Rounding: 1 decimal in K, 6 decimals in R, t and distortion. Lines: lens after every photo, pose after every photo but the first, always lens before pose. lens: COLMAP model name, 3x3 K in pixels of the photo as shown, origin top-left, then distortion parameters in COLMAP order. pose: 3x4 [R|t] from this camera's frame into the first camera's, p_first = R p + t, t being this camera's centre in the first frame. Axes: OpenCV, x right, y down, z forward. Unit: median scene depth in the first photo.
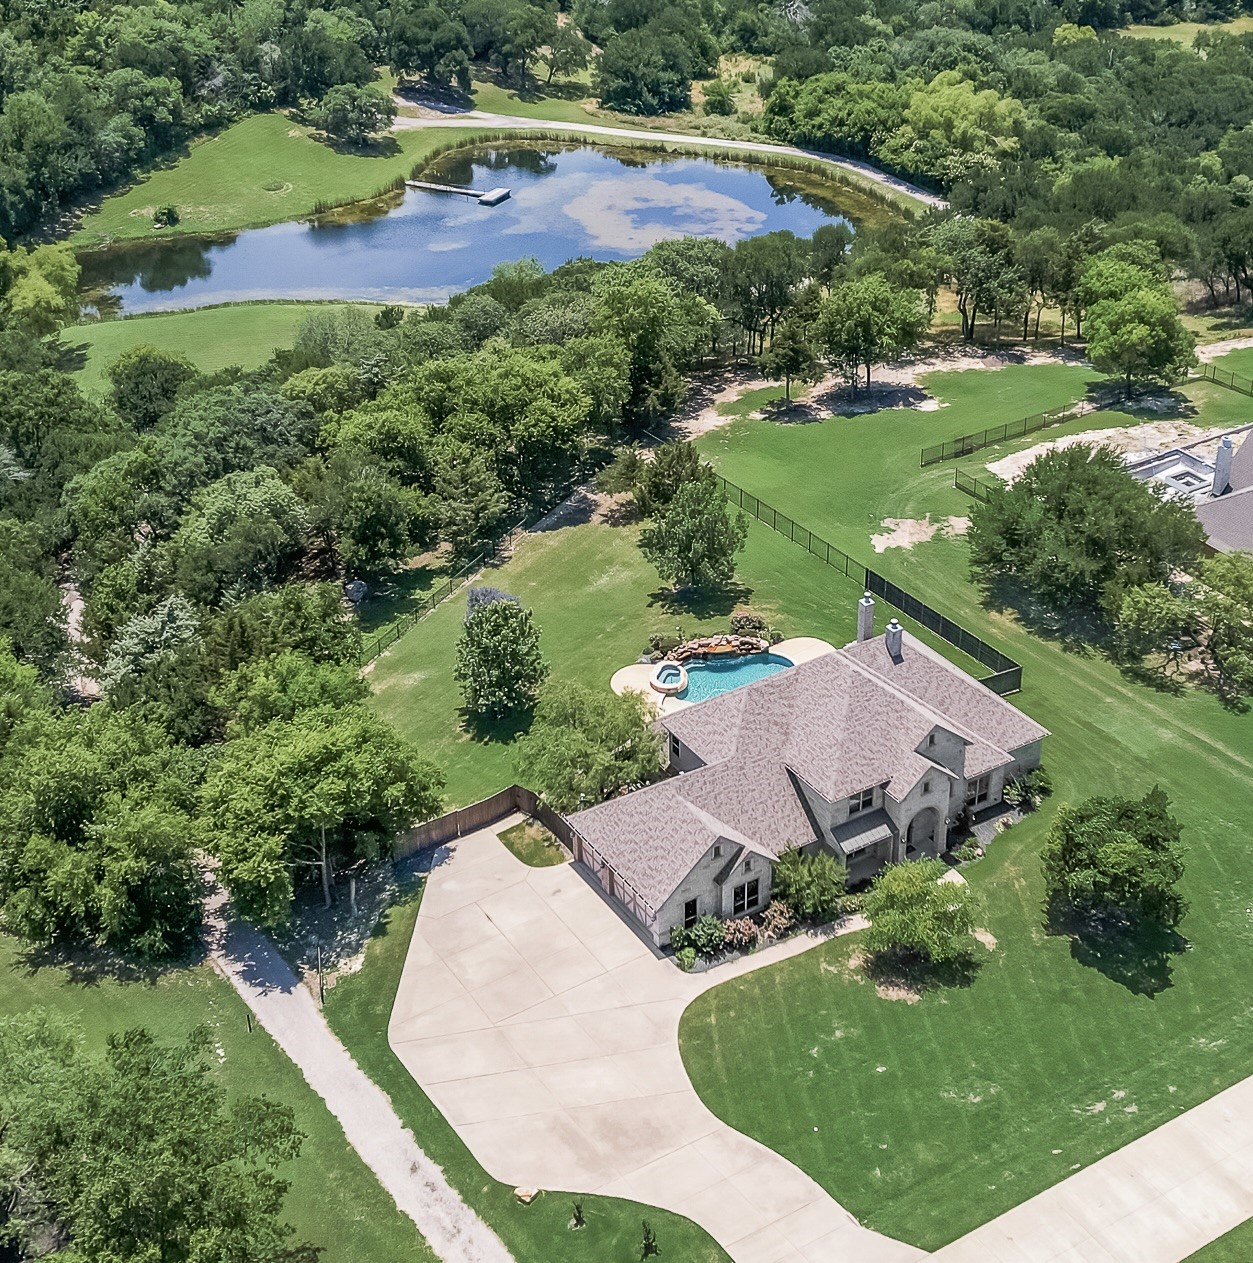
lens RADIAL K [[1914.5, 0, 727.3], [0, 1914.5, 550.4], [0, 0, 1]] dist [-0.051885, -0.023173]
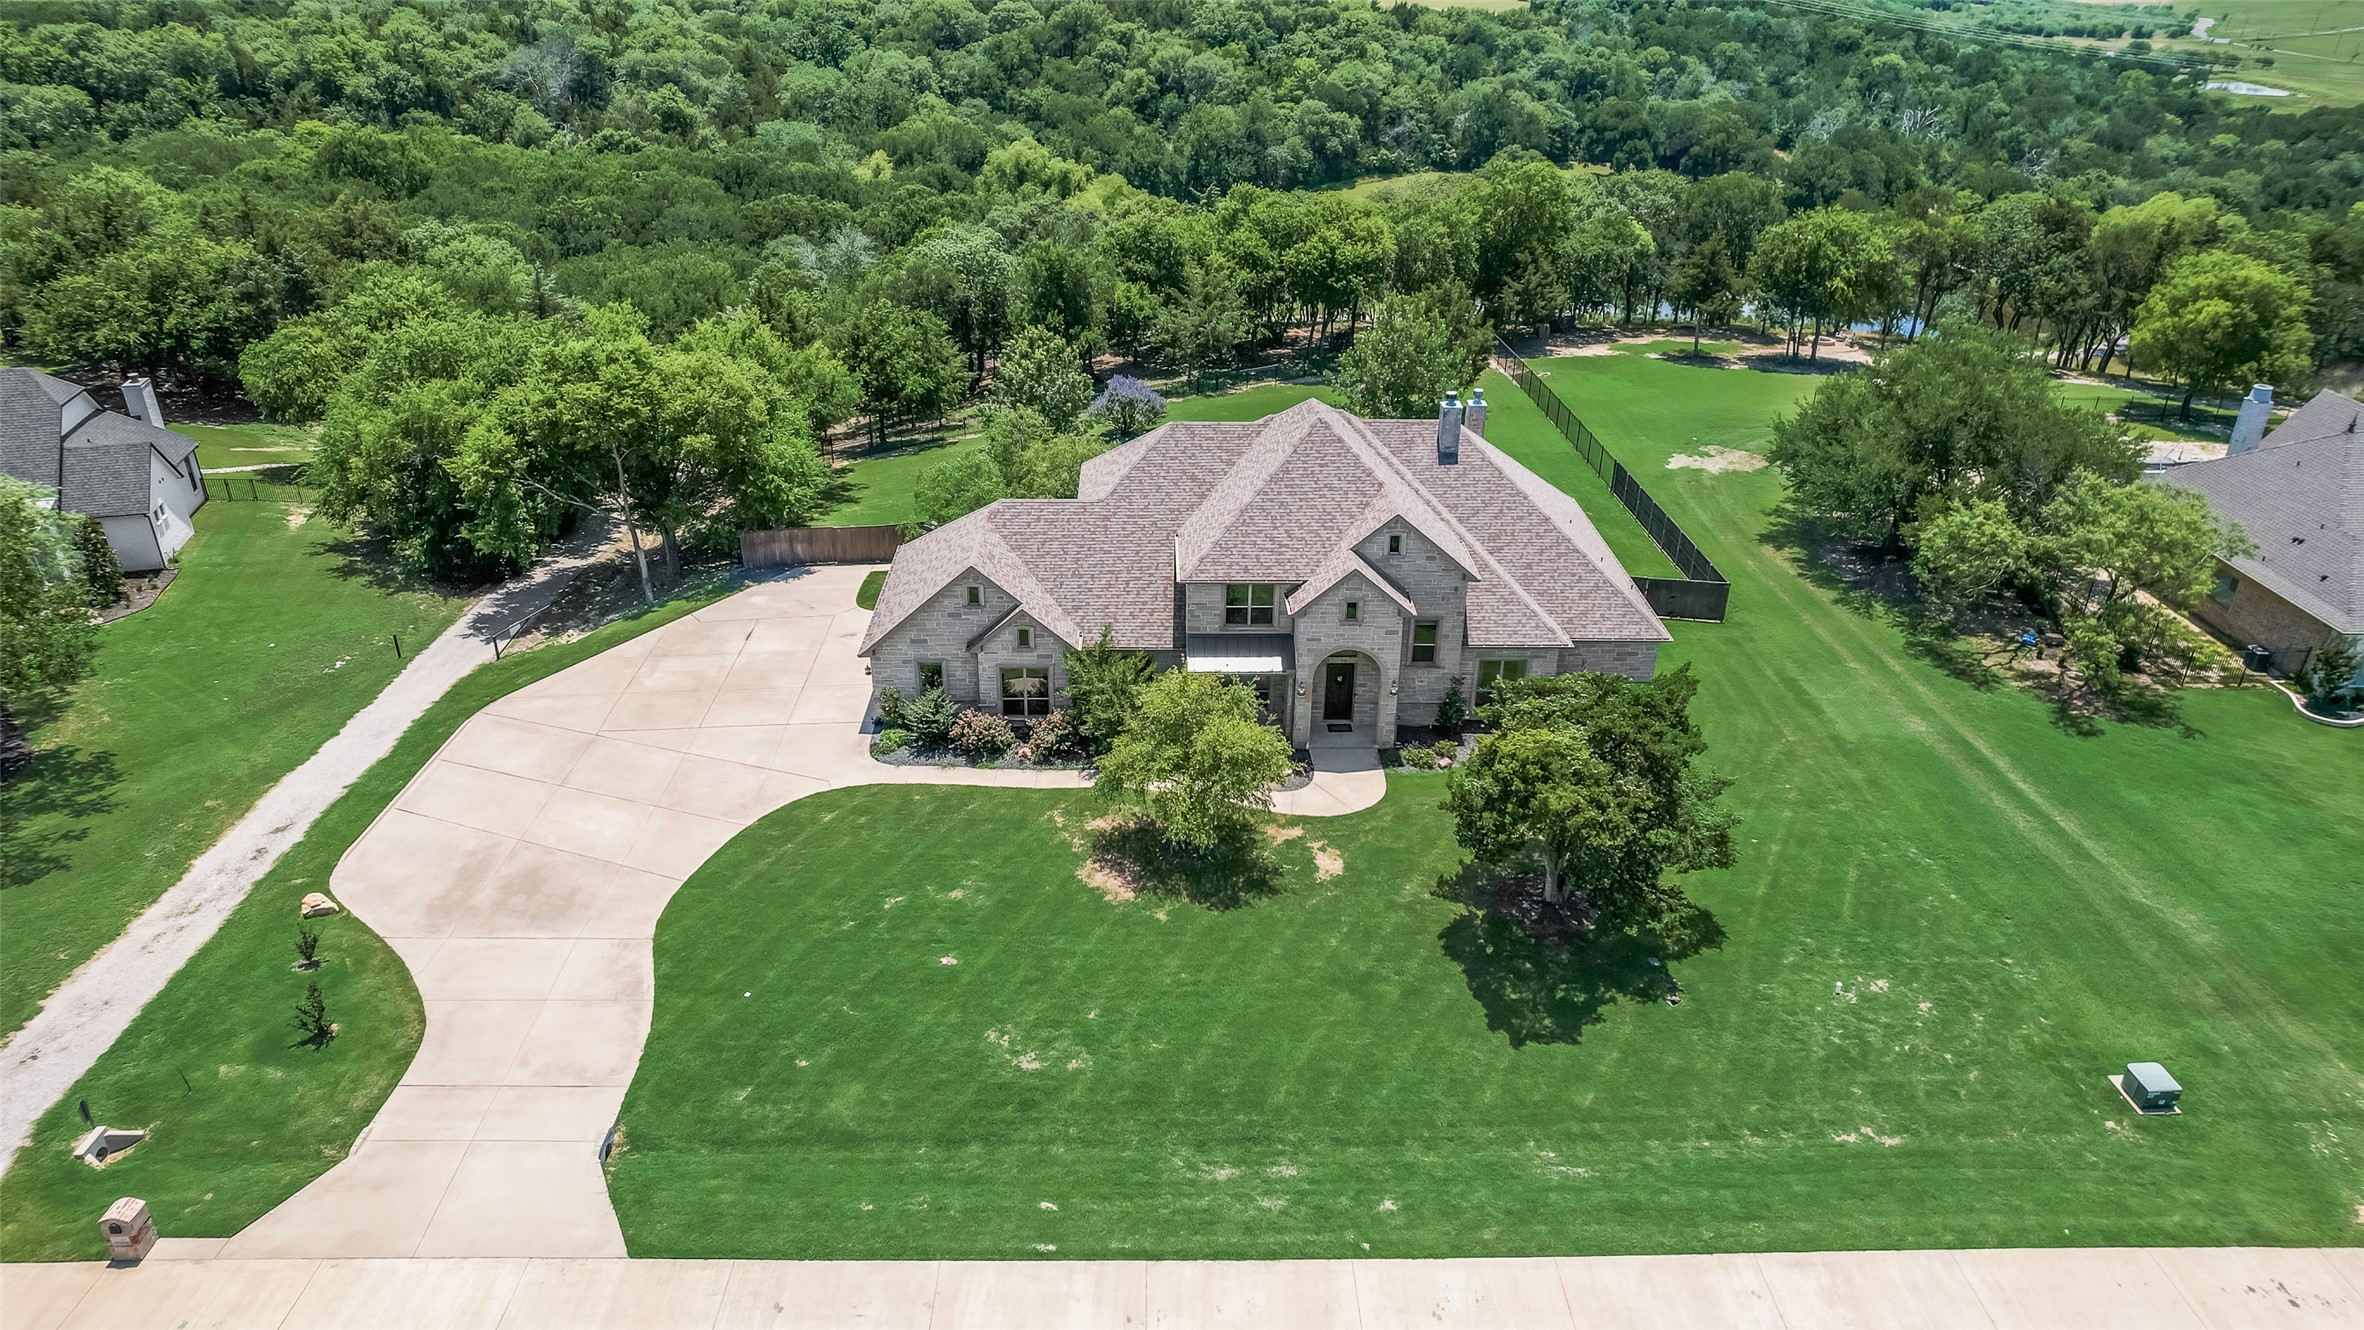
lens RADIAL K [[1506.9, 0, 1188.1], [0, 1506.9, 665.0], [0, 0, 1]] dist [-0.078399, 0.071311]
pose [[0.845500, 0.244190, -0.474869, 0.209328], [-0.260330, 0.964966, 0.032695, 0.100640], [0.466216, 0.095979, 0.879449, 0.411390]]
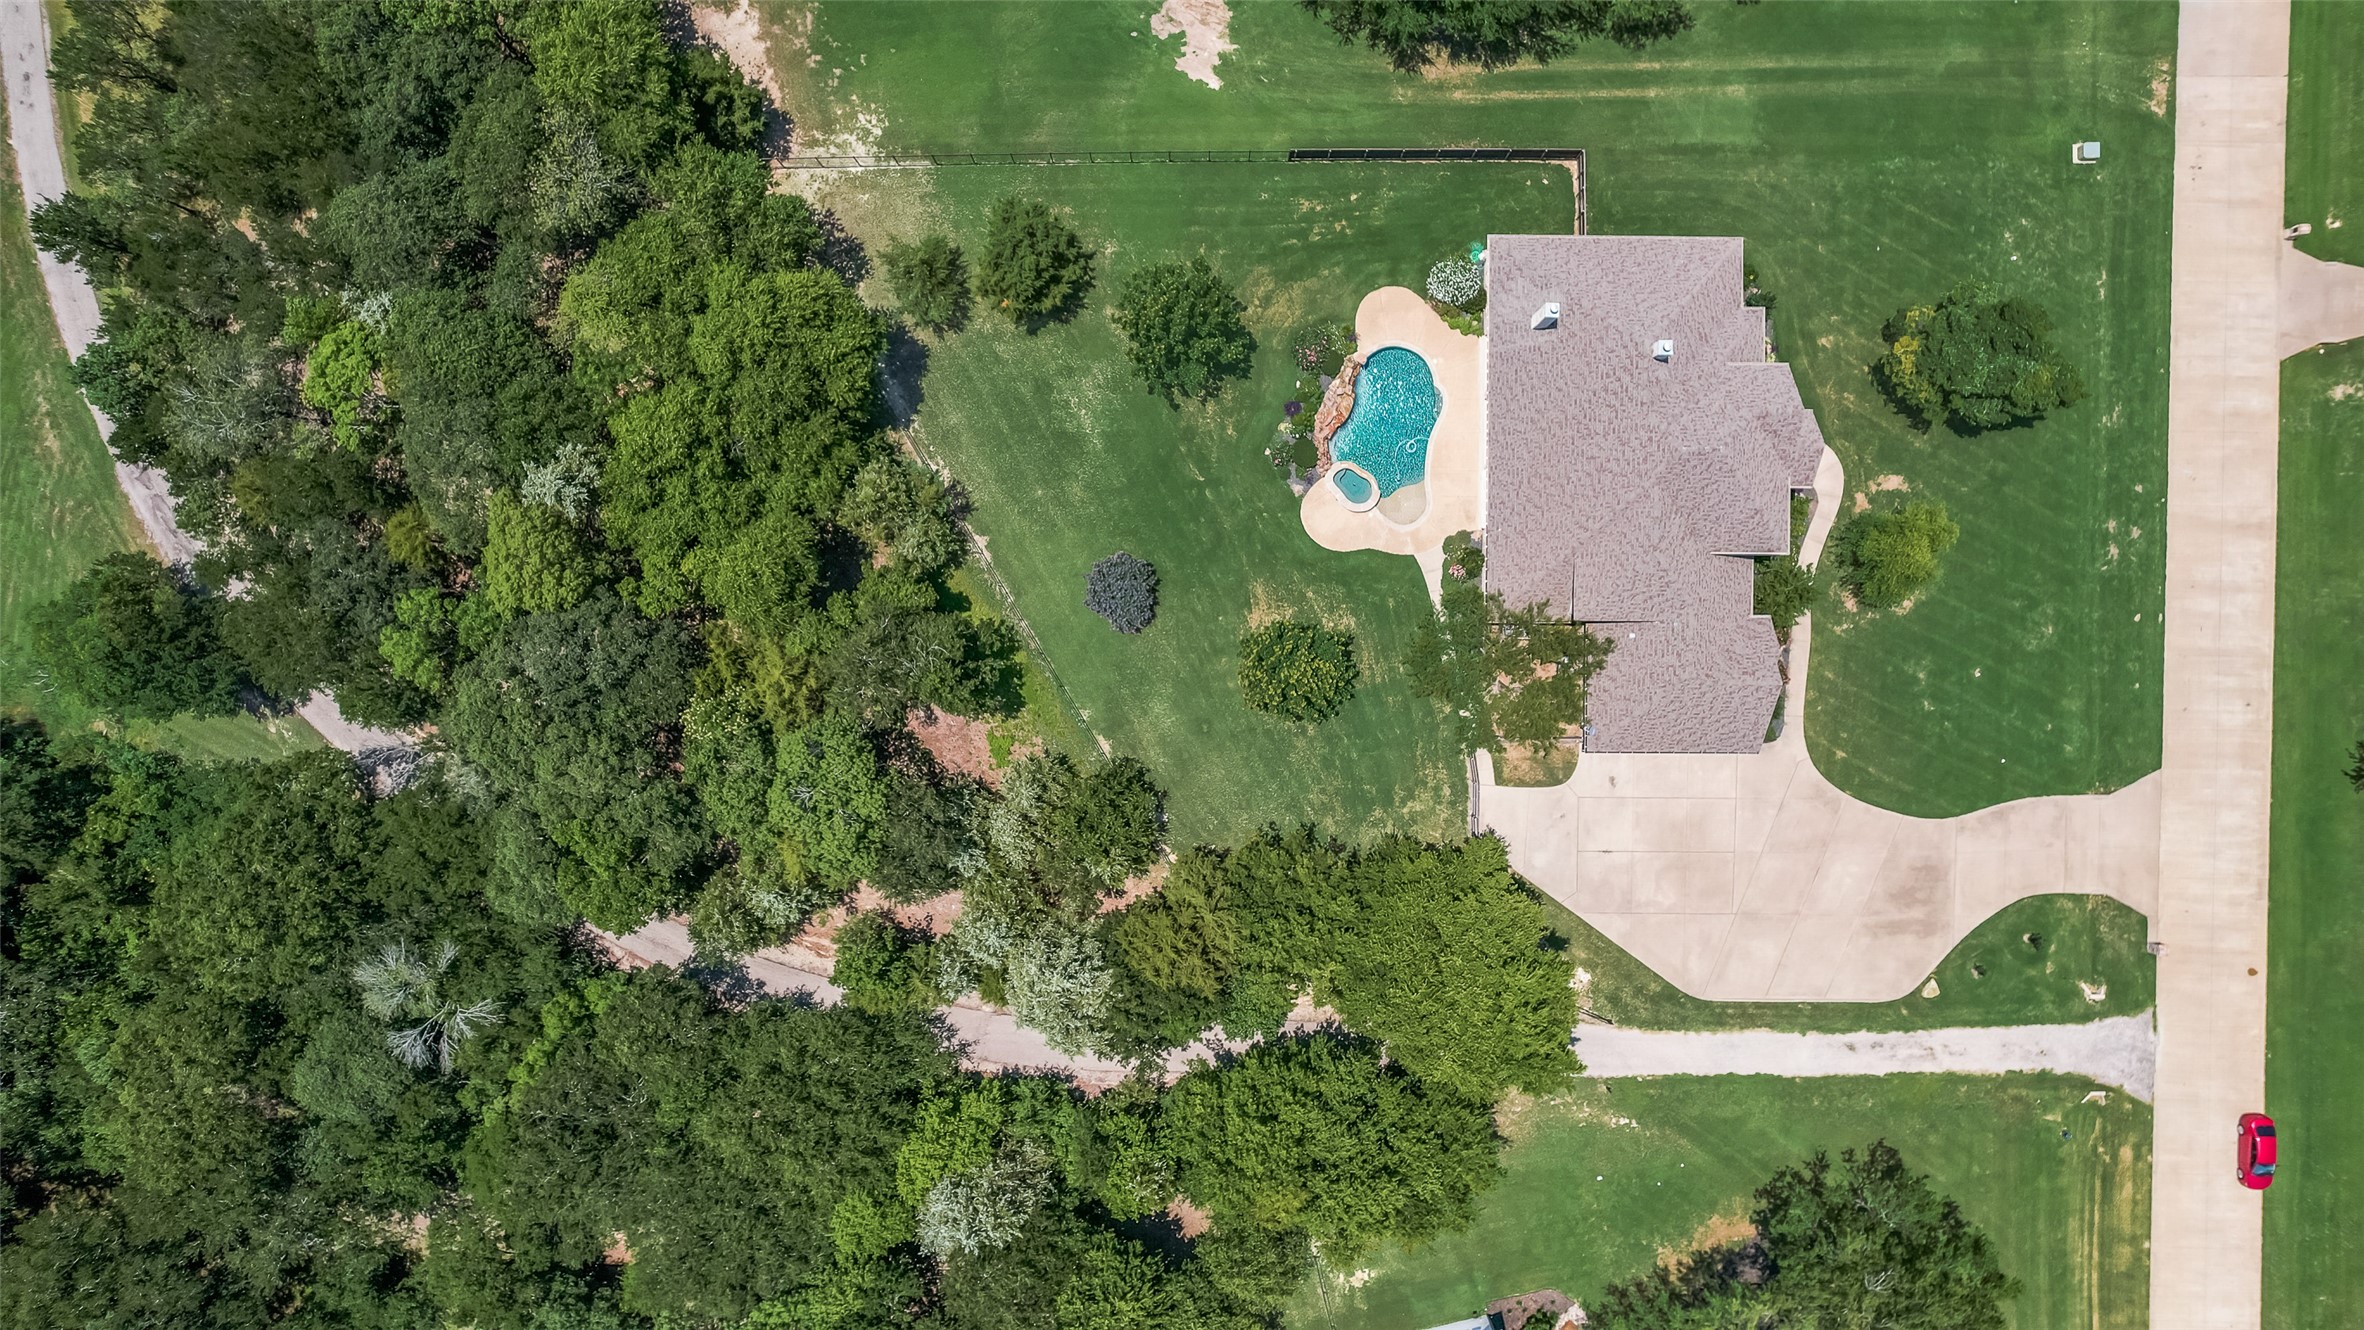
lens RADIAL K [[1506.9, 0, 1188.1], [0, 1506.9, 665.0], [0, 0, 1]] dist [-0.078399, 0.071311]
pose [[0.559385, -0.828569, -0.023722, -0.106921], [0.405218, 0.248381, 0.879833, -0.470542], [-0.723110, -0.501777, 0.474691, 0.591008]]
